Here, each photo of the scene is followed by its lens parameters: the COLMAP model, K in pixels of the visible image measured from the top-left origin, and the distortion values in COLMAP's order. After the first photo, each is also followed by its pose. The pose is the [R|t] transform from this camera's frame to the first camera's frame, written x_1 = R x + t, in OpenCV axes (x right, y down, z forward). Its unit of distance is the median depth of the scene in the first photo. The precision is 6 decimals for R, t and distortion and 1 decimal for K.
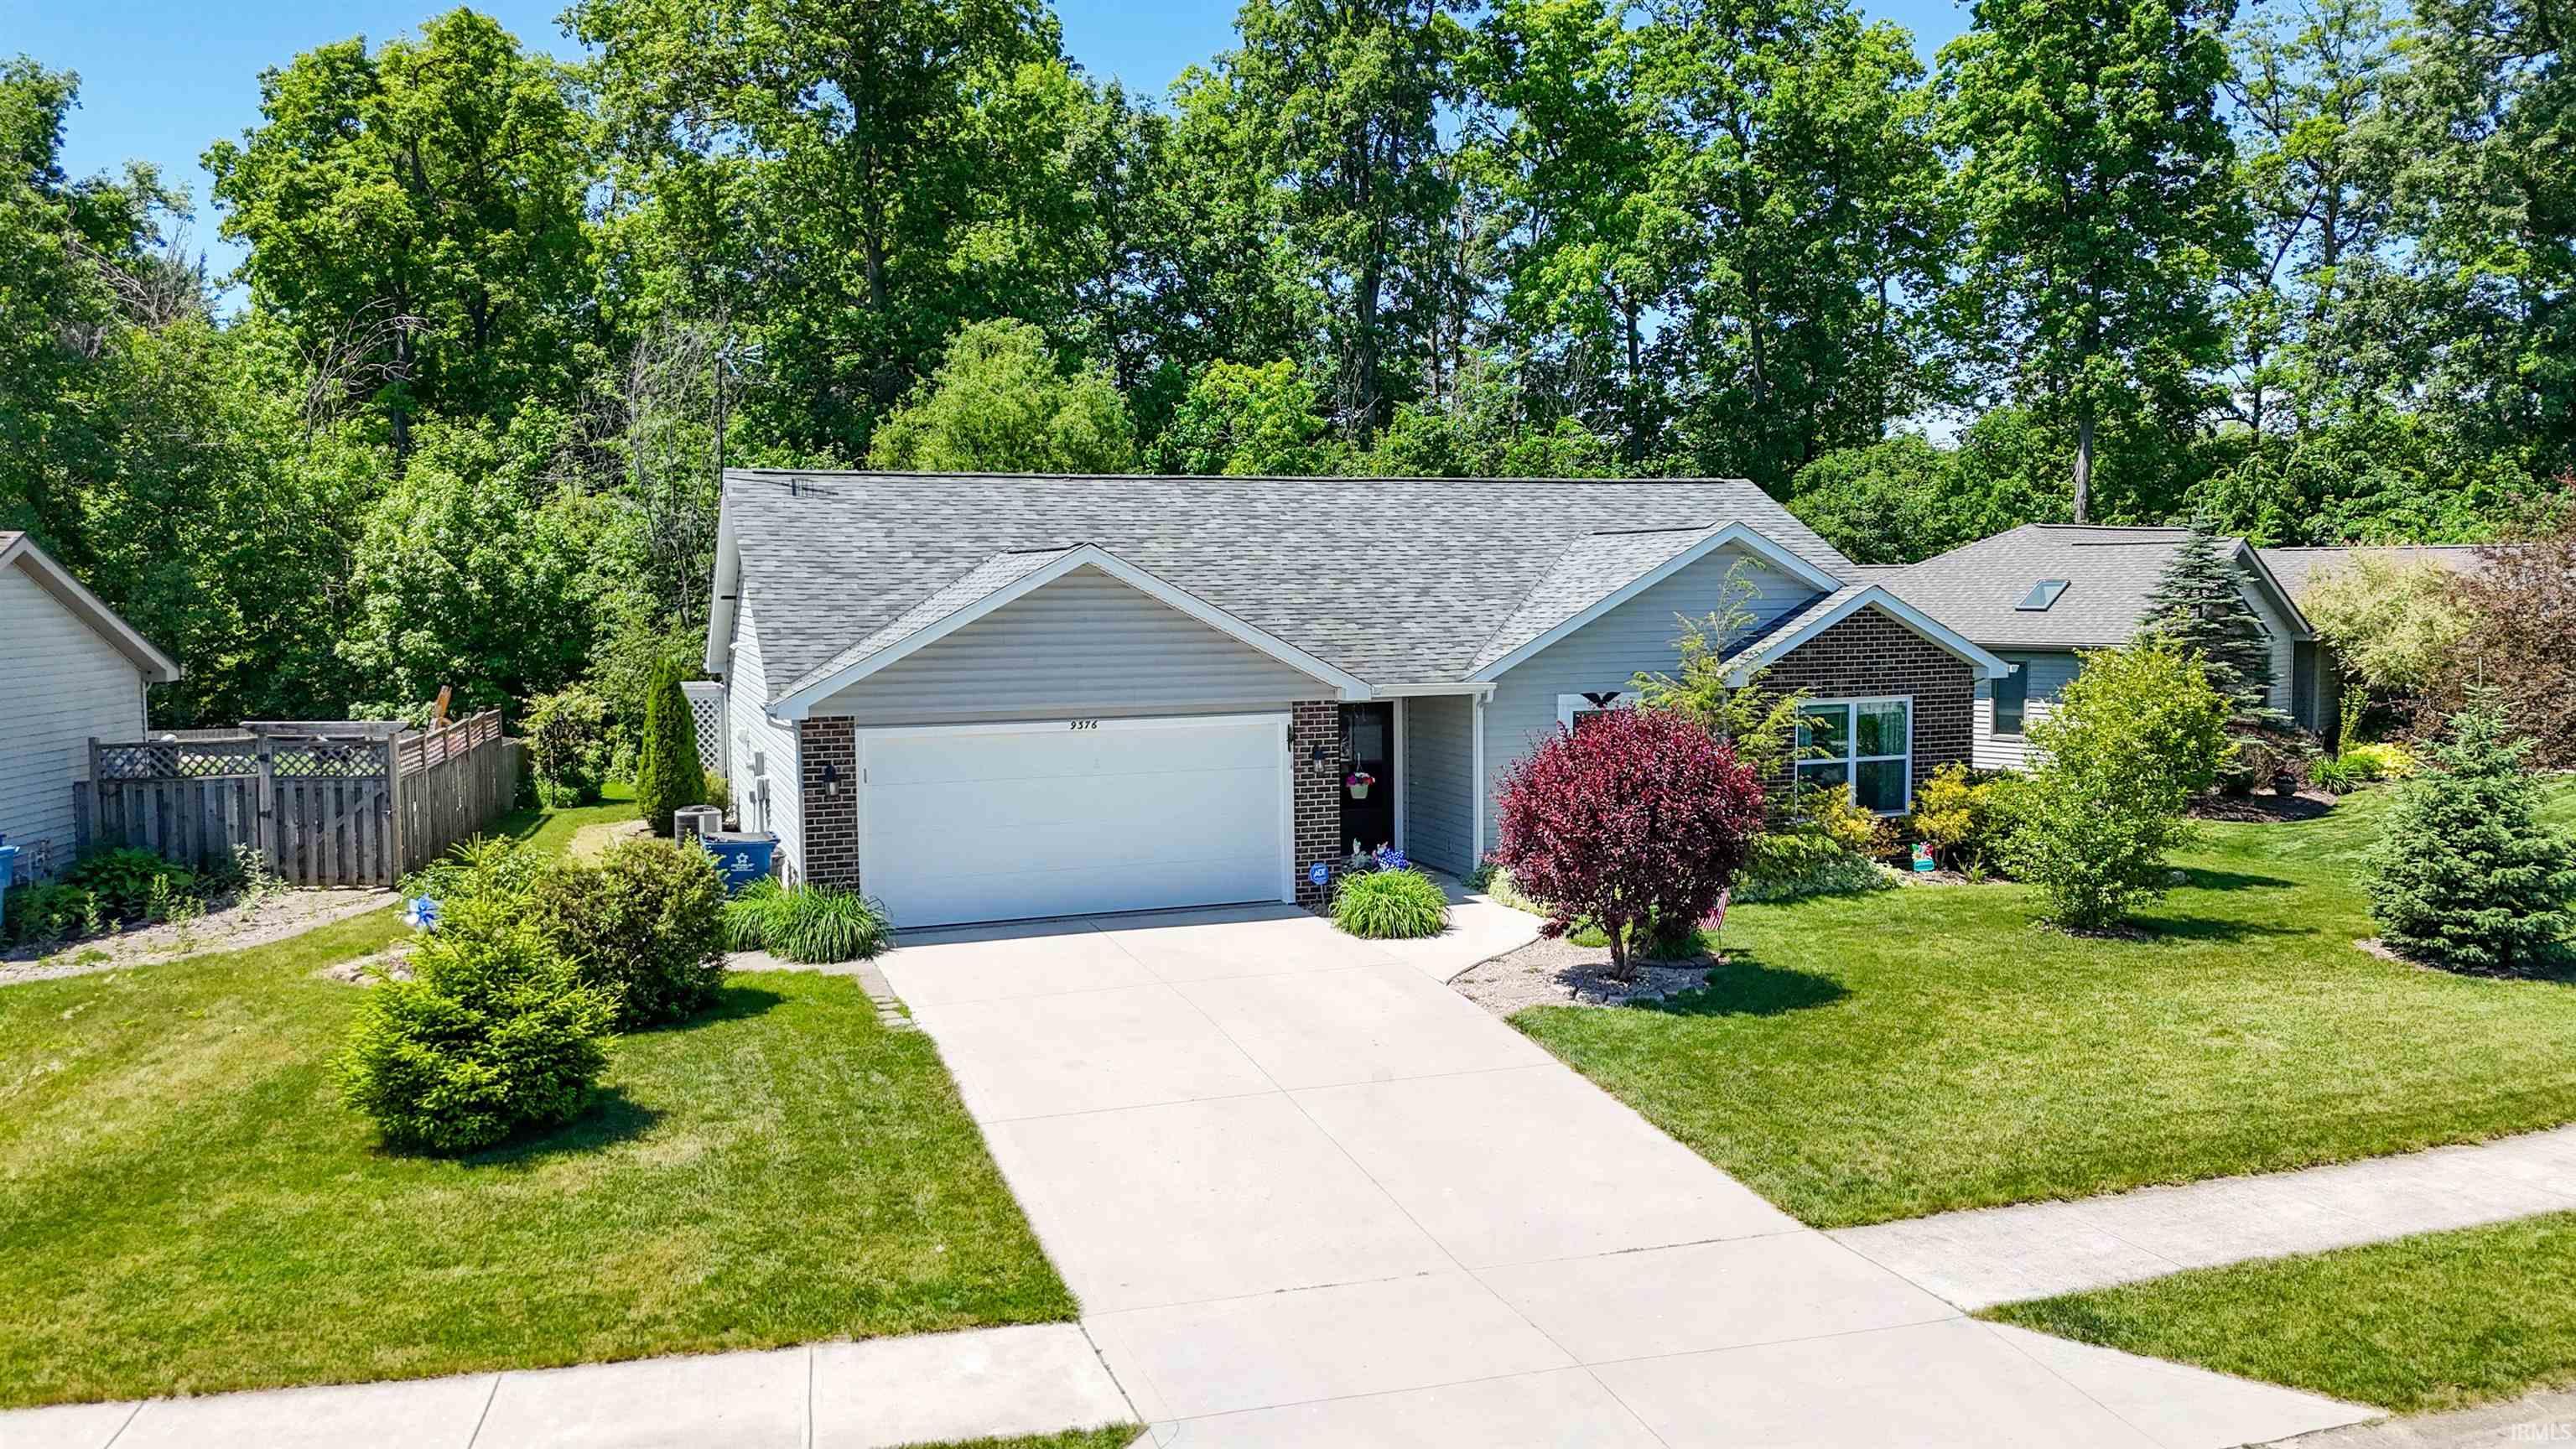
lens RADIAL K [[1909.0, 0, 1288.0], [0, 1909.0, 724.5], [0, 0, 1]] dist [0.028414, -0.003089]
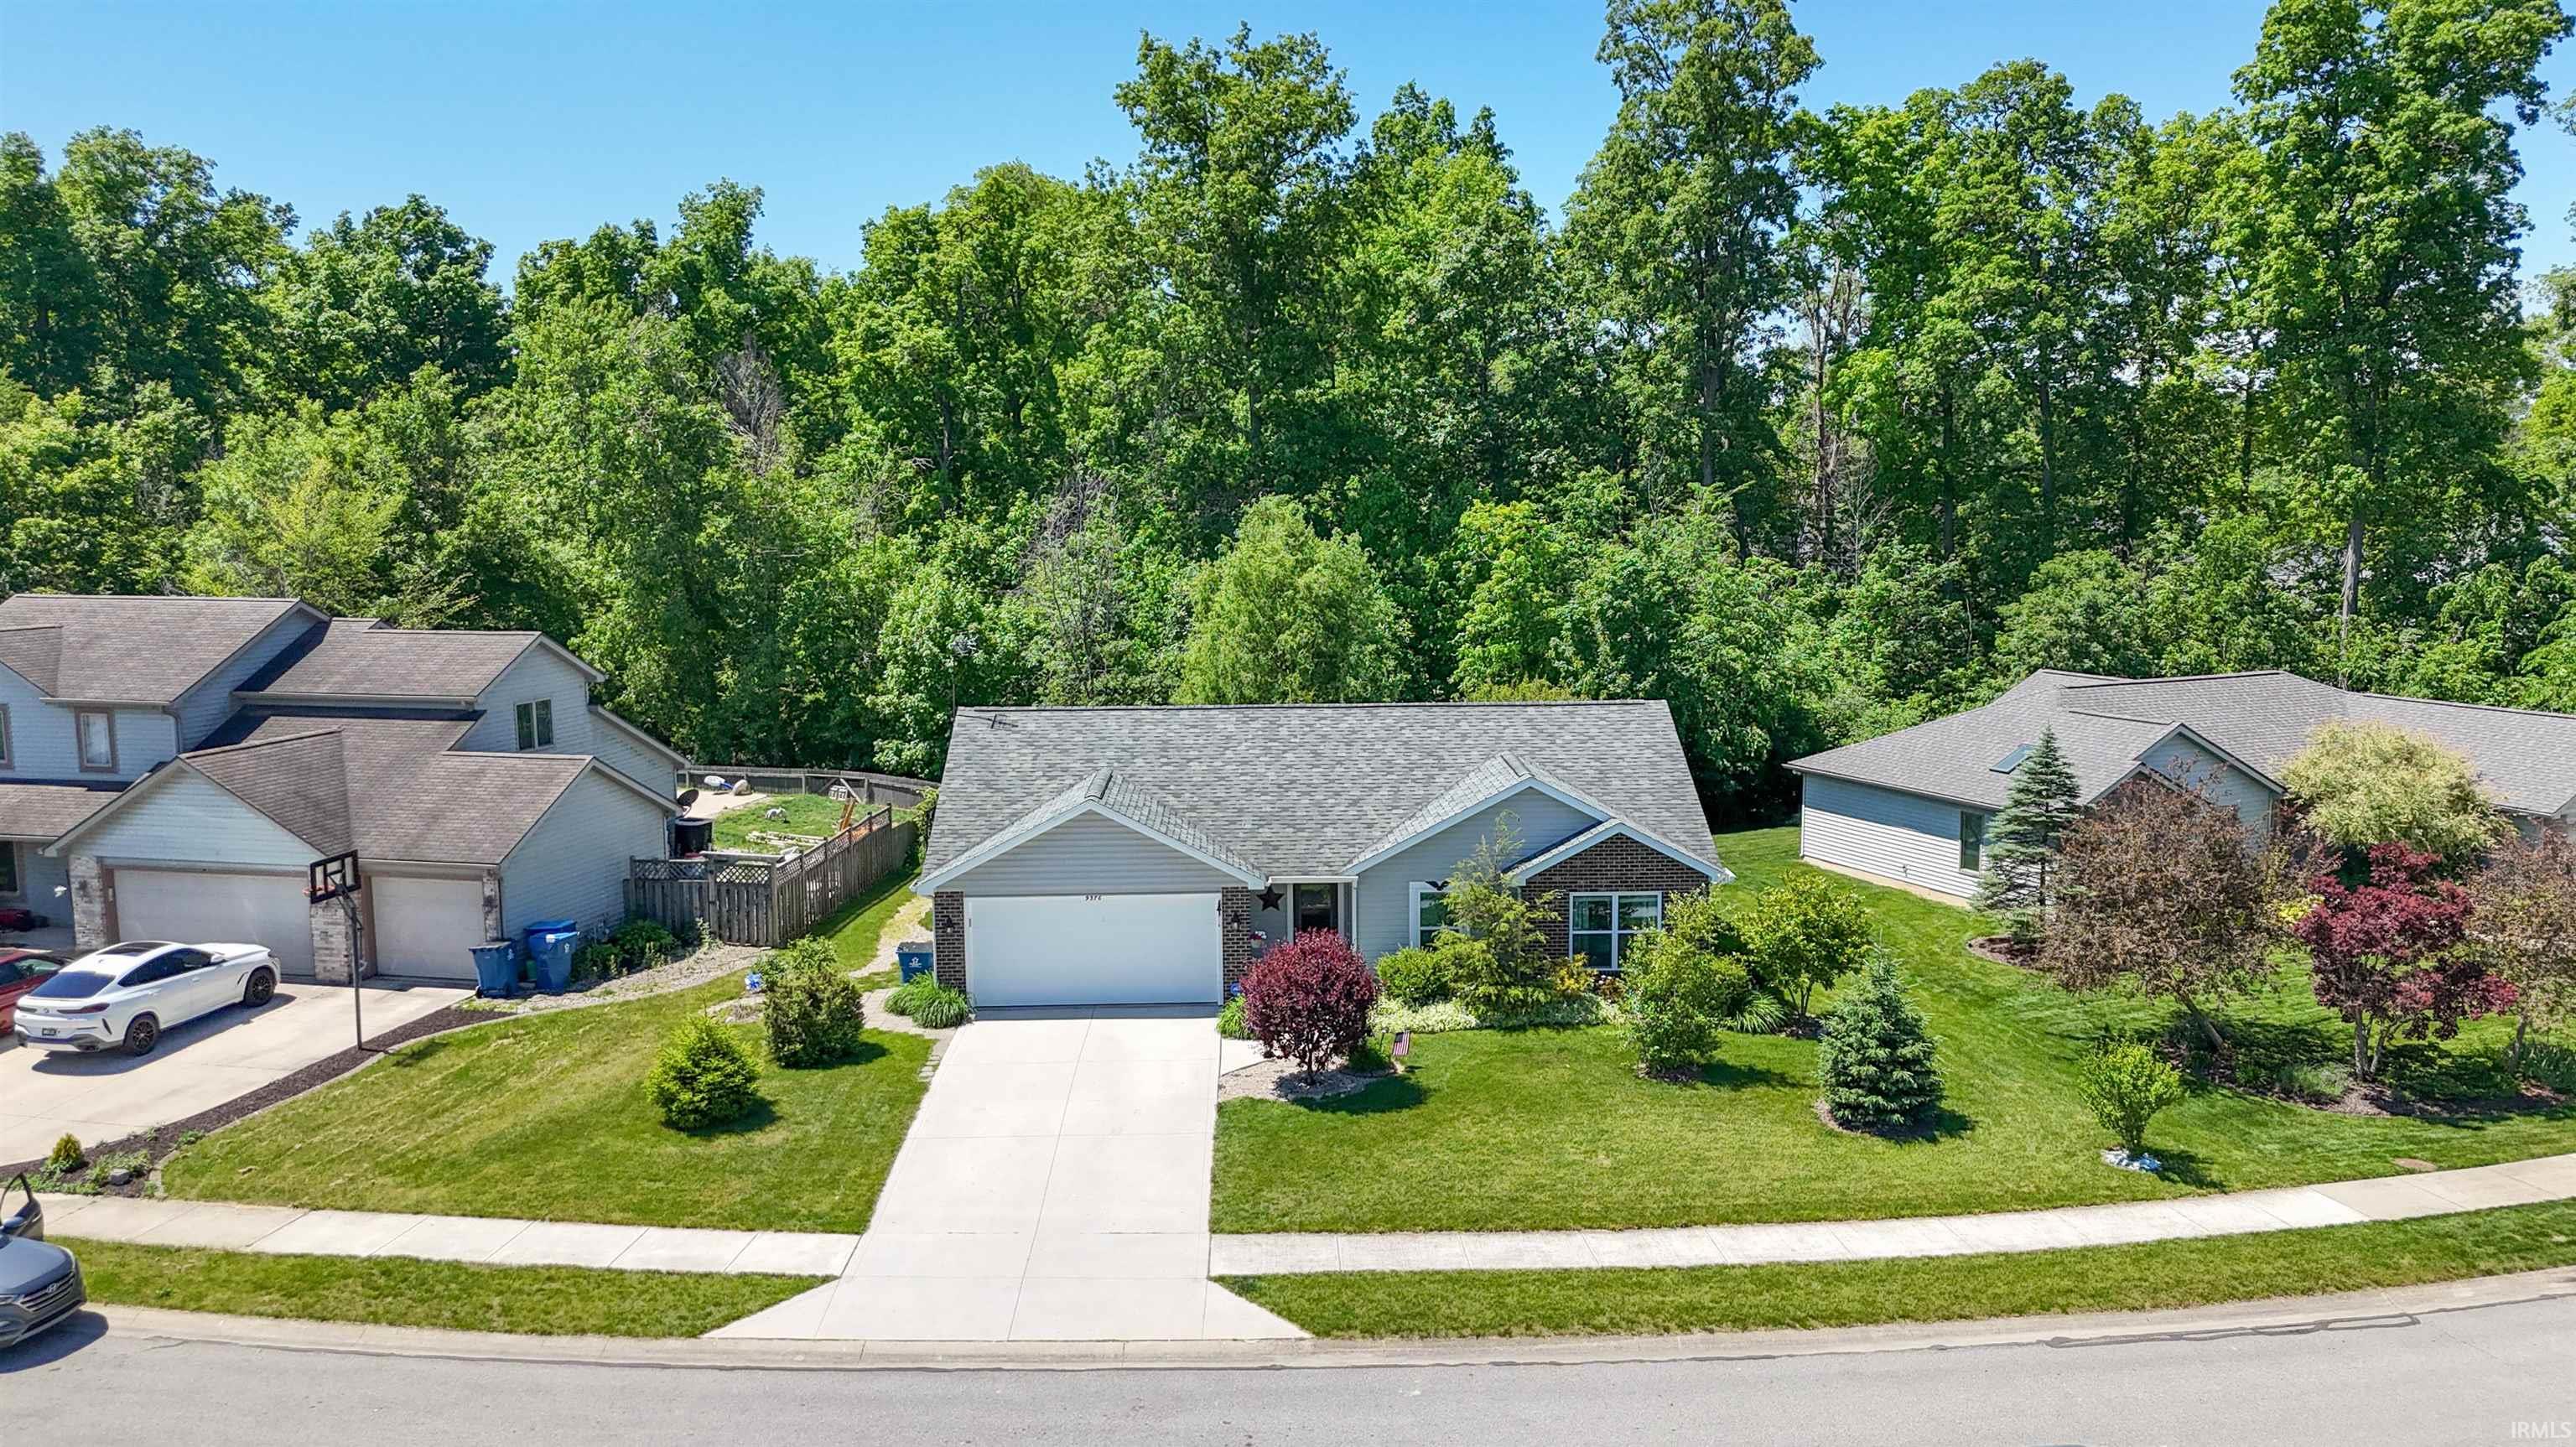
lens RADIAL K [[1947.4, 0, 1320.3], [0, 1947.4, 735.4], [0, 0, 1]] dist [0.040646, -0.011892]
pose [[0.950022, 0.043483, -0.309138, 0.642930], [-0.025932, 0.997822, 0.060660, -0.265624], [0.311103, -0.049612, 0.949080, -0.626263]]
